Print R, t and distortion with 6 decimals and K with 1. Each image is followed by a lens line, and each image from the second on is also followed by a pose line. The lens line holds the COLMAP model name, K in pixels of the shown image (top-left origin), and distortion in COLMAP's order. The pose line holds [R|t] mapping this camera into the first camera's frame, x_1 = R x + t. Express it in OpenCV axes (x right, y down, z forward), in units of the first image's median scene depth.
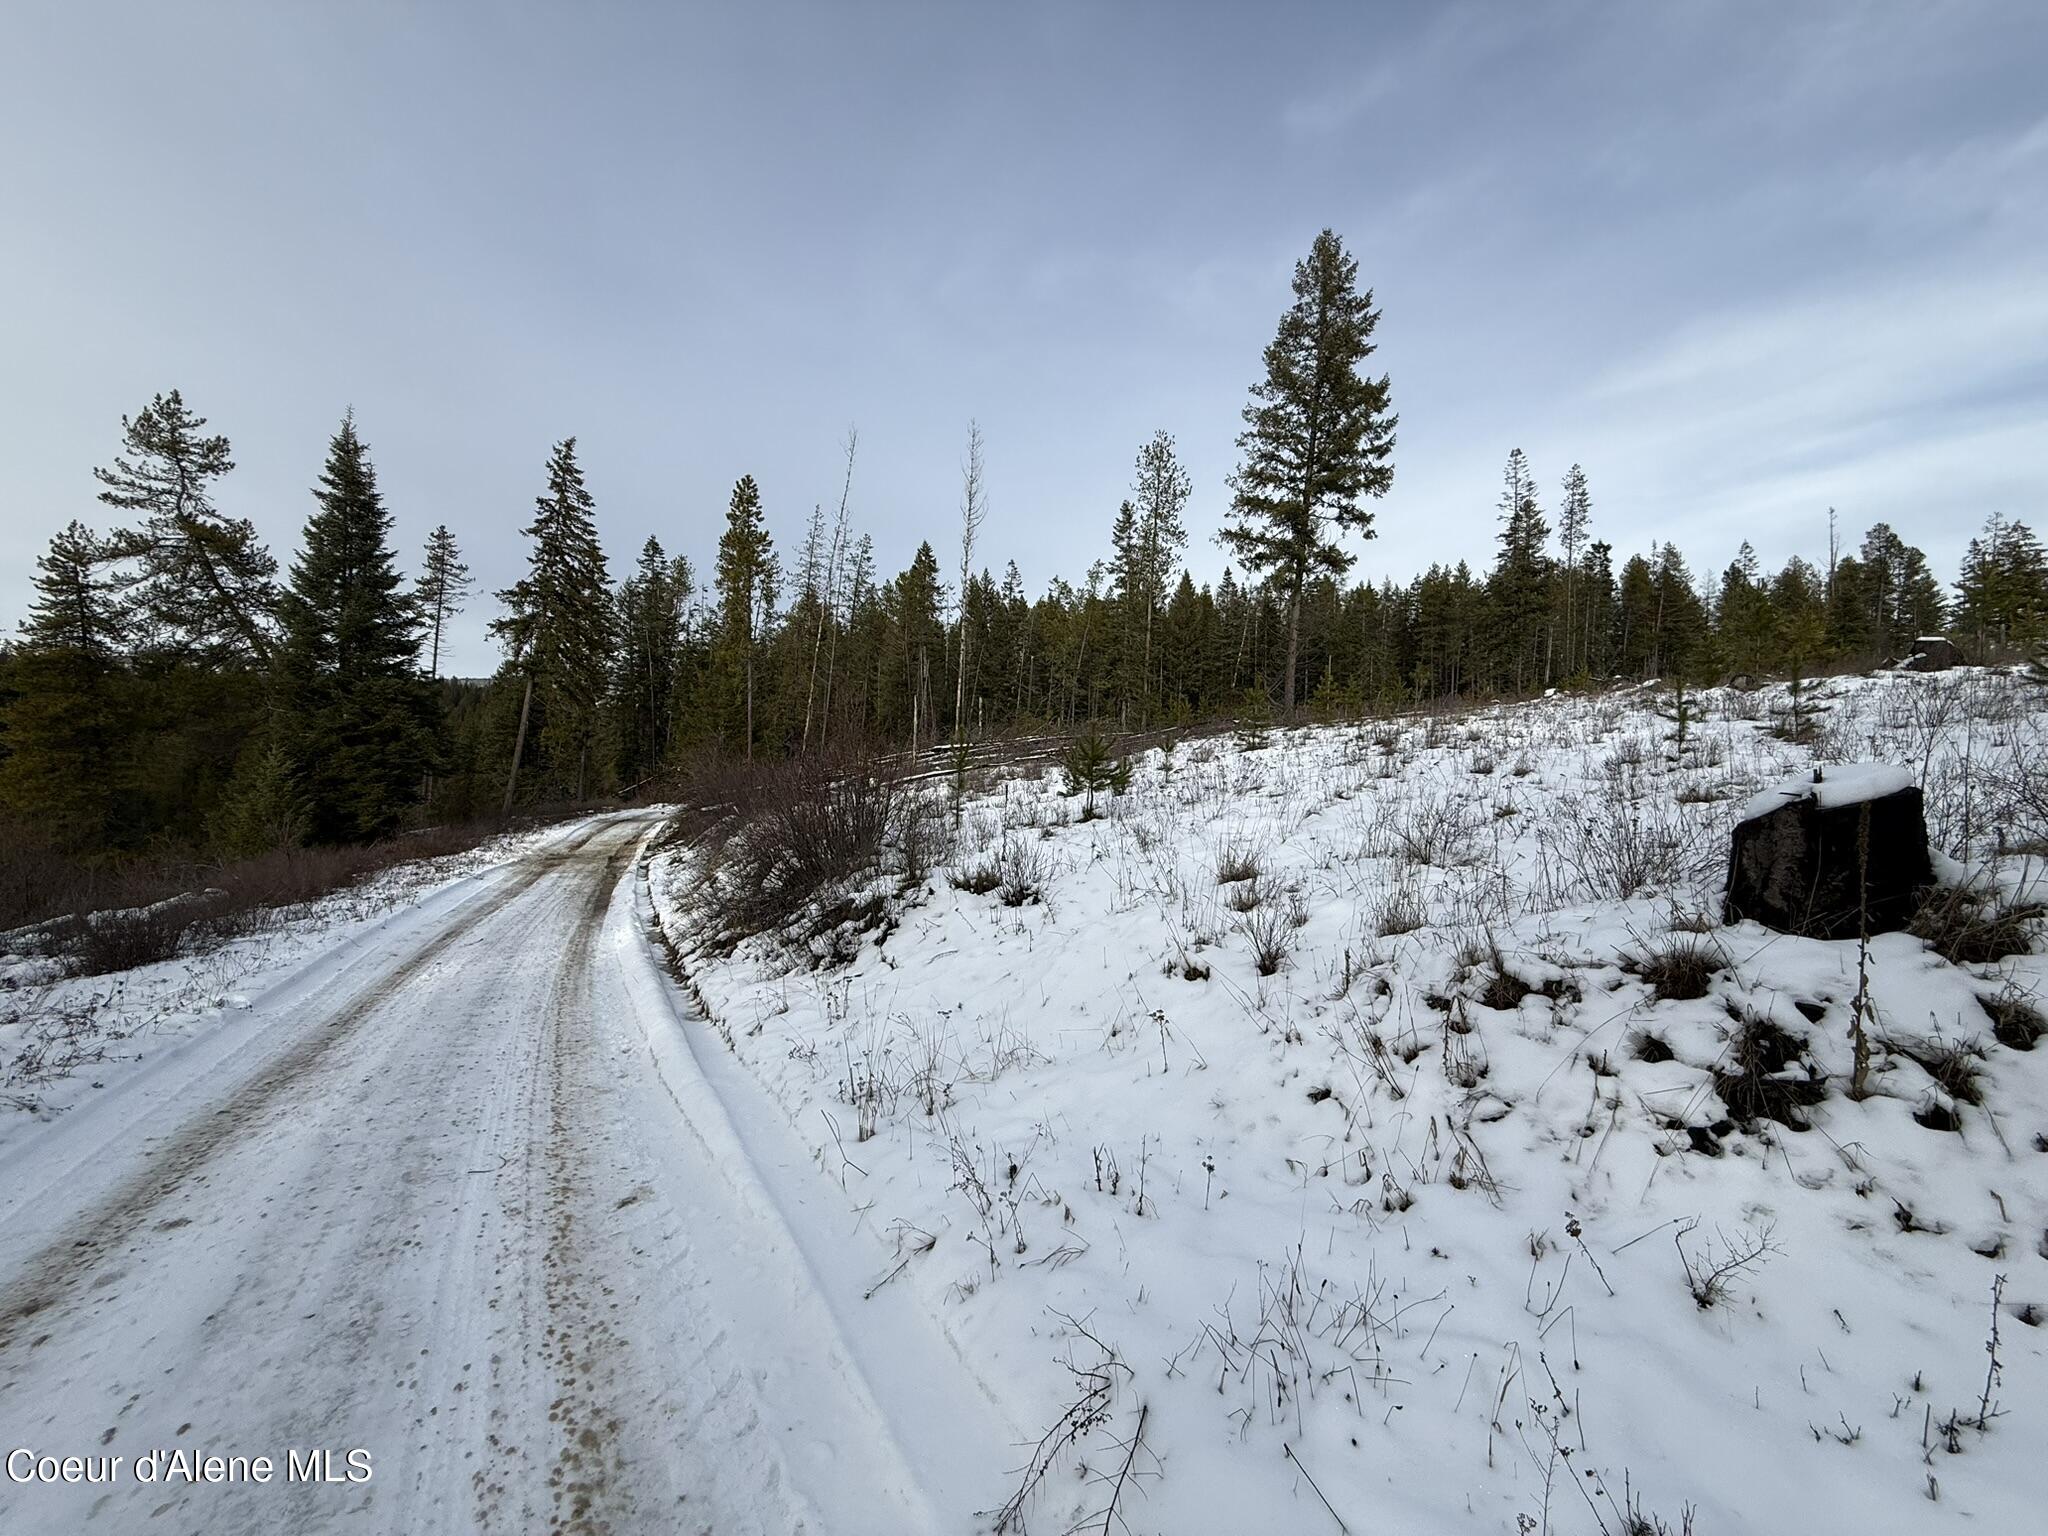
lens RADIAL K [[811.5, 0, 1020.3], [0, 811.5, 763.6], [0, 0, 1]] dist [0.000944, 0.000108]
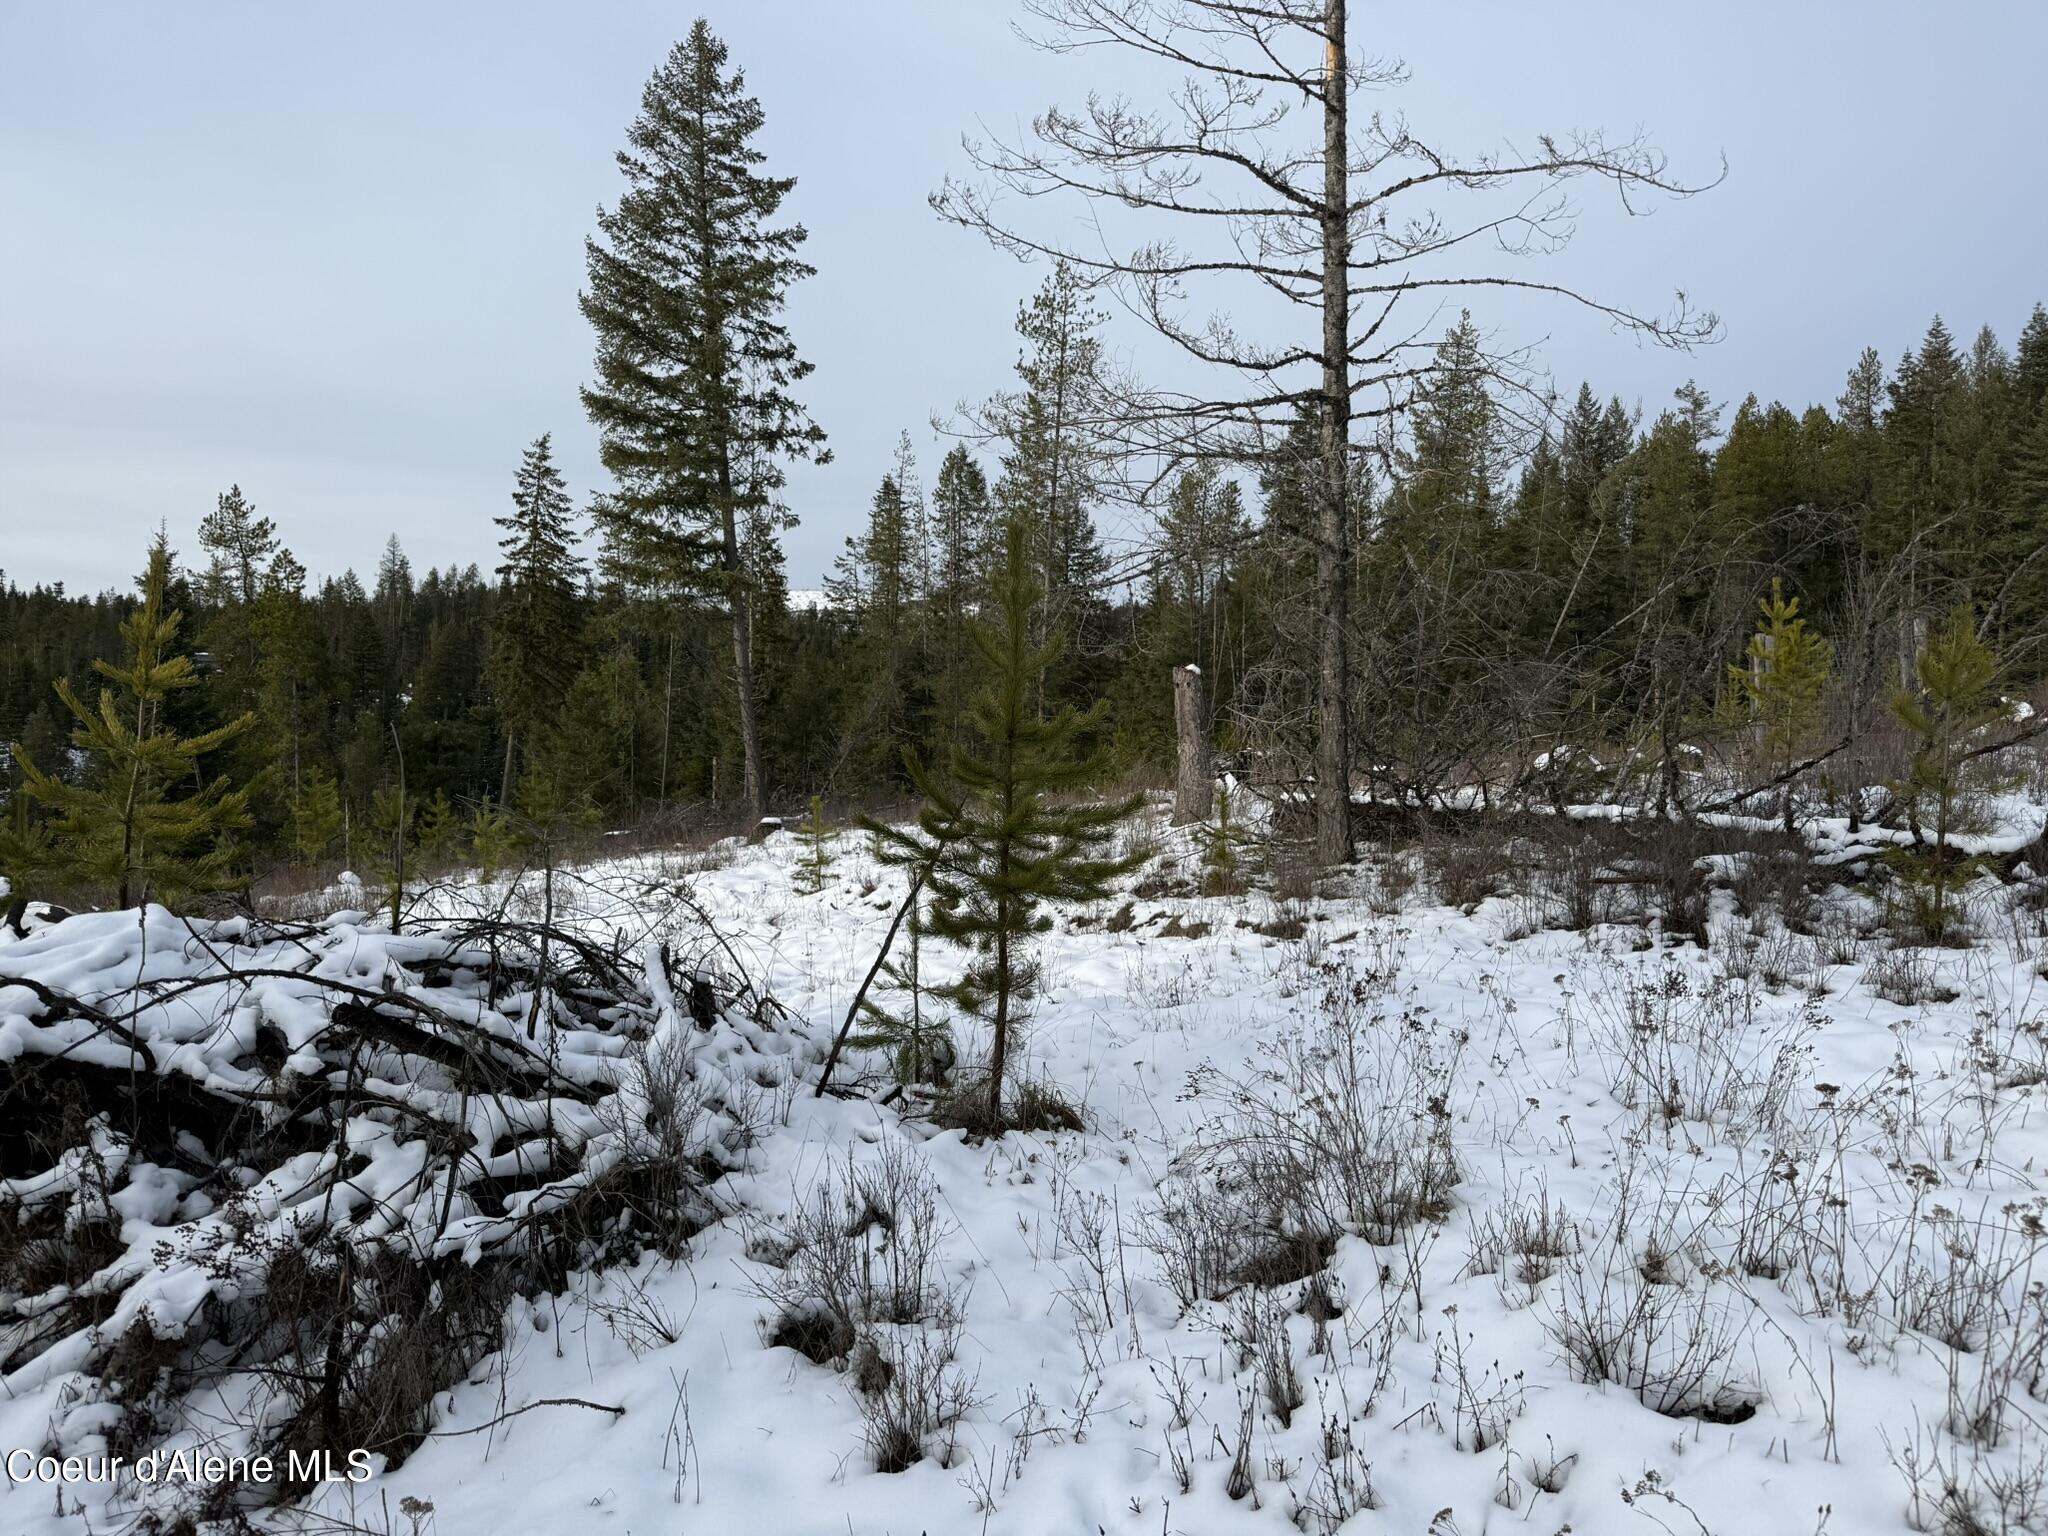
lens RADIAL K [[1433.1, 0, 1035.7], [0, 1433.1, 777.1], [0, 0, 1]] dist [0.040211, -0.046541]
pose [[0.721161, 0.010421, -0.692689, 2.555024], [0.019673, 0.999176, 0.035514, -0.252478], [0.692488, -0.039238, 0.720362, 0.740450]]
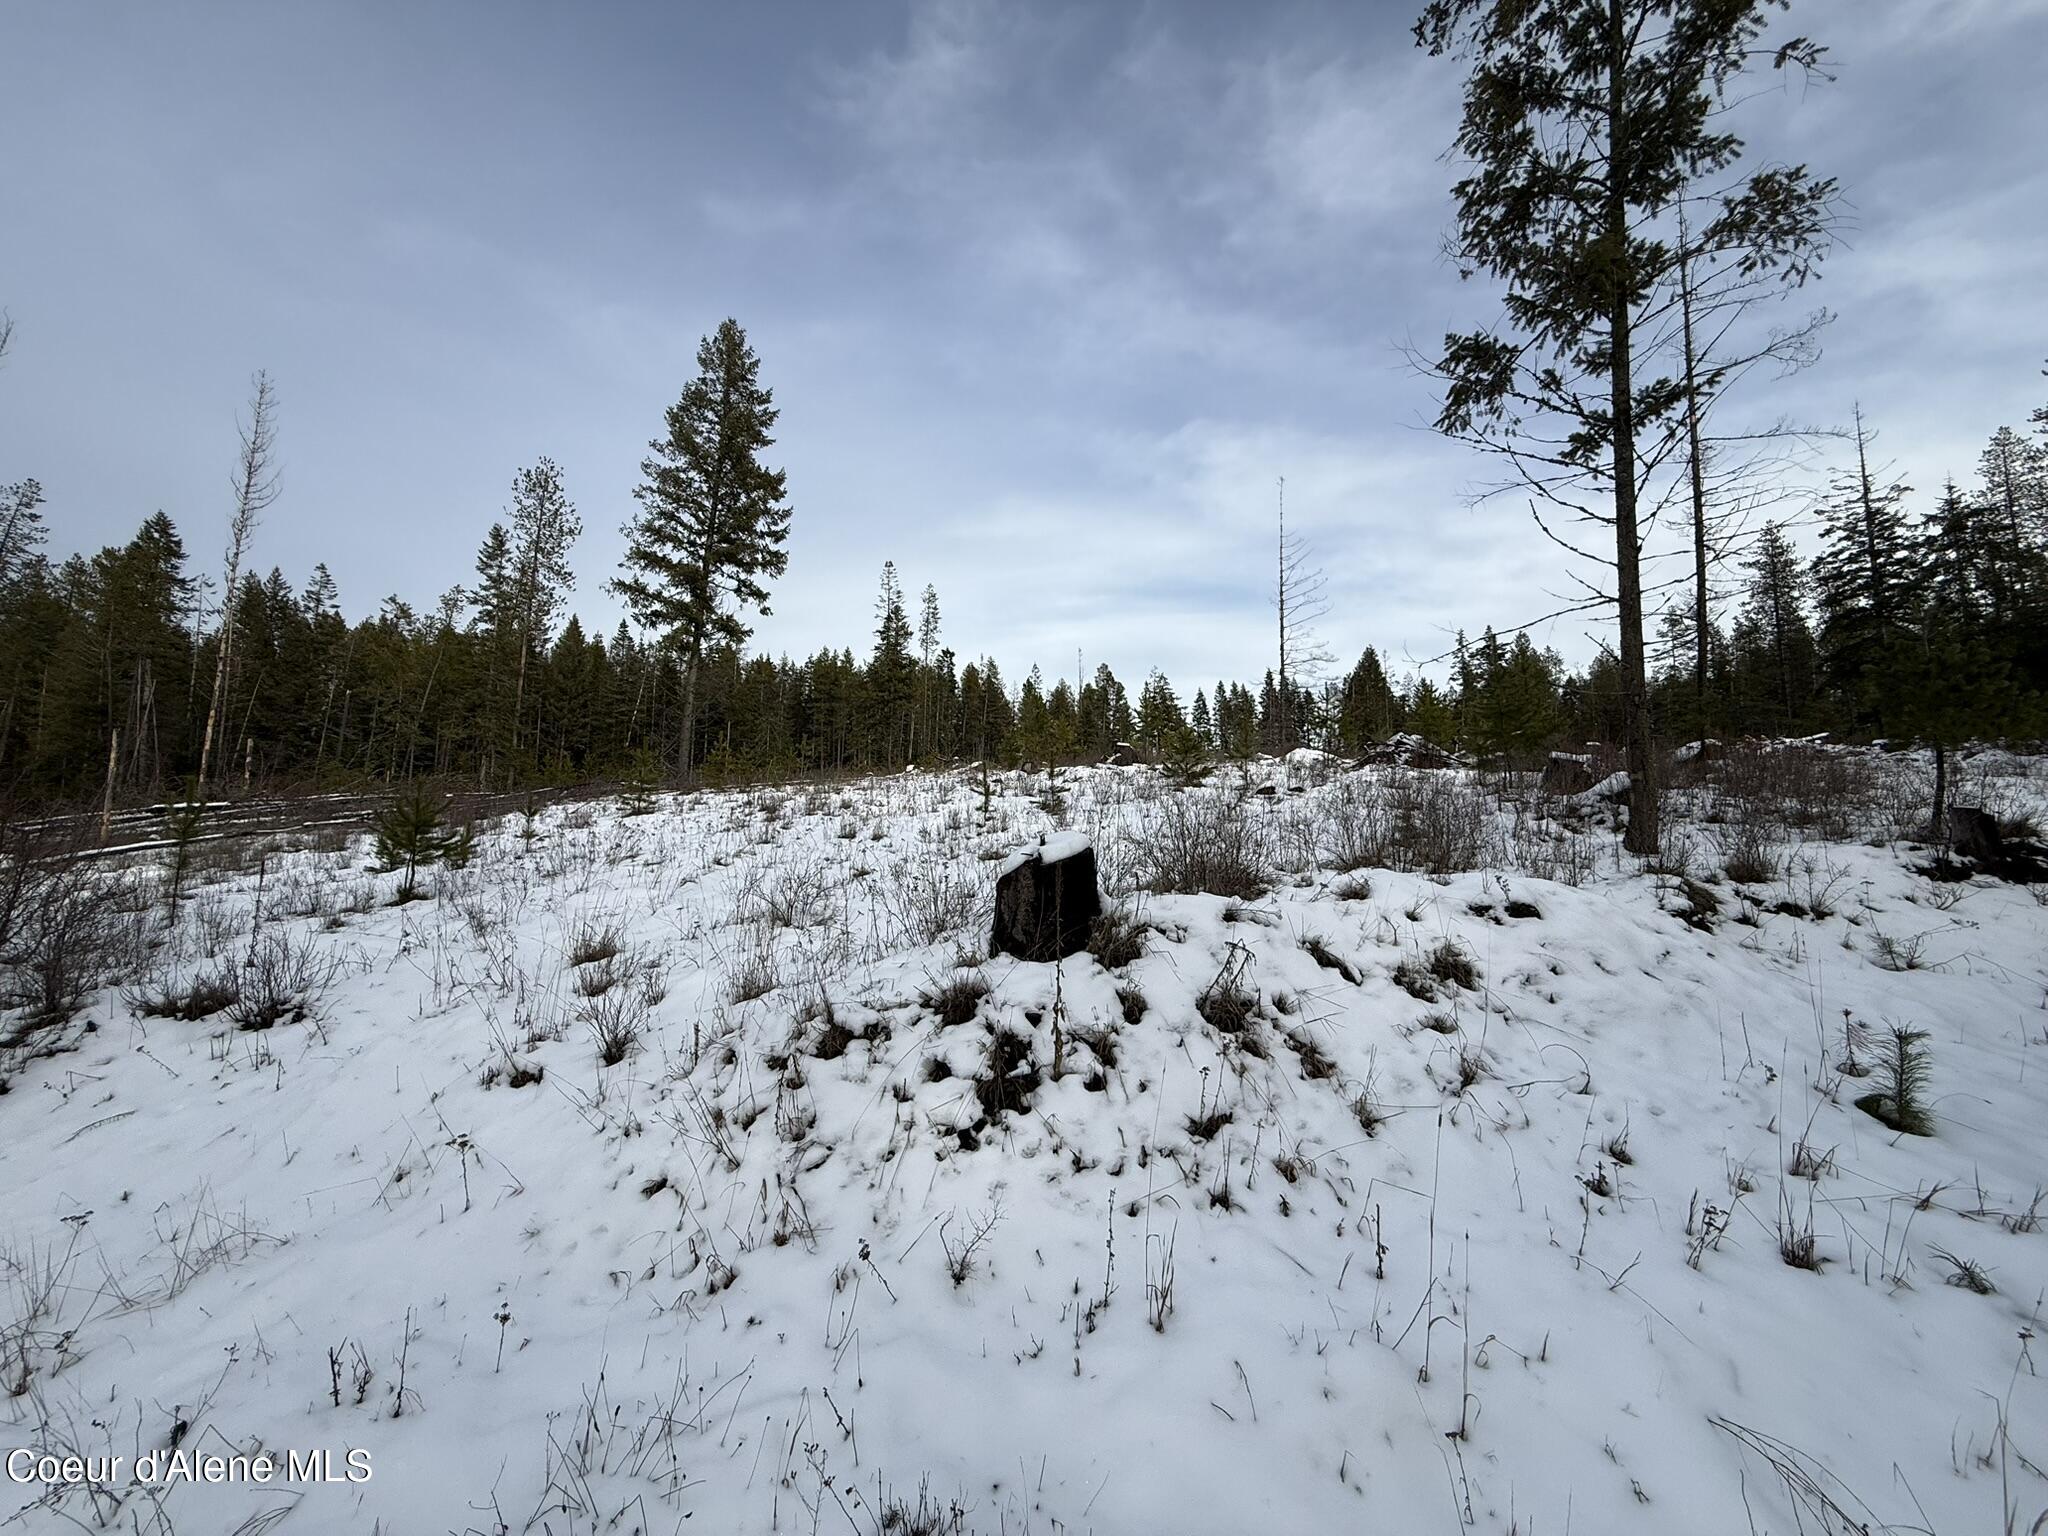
lens RADIAL K [[811.5, 0, 1018.4], [0, 811.5, 764.6], [0, 0, 1]] dist [0.000944, 0.000108]
pose [[0.761051, 0.048575, 0.646871, 0.017325], [0.002133, 0.997000, -0.077377, -0.001847], [-0.648689, 0.060268, 0.758664, -0.004764]]
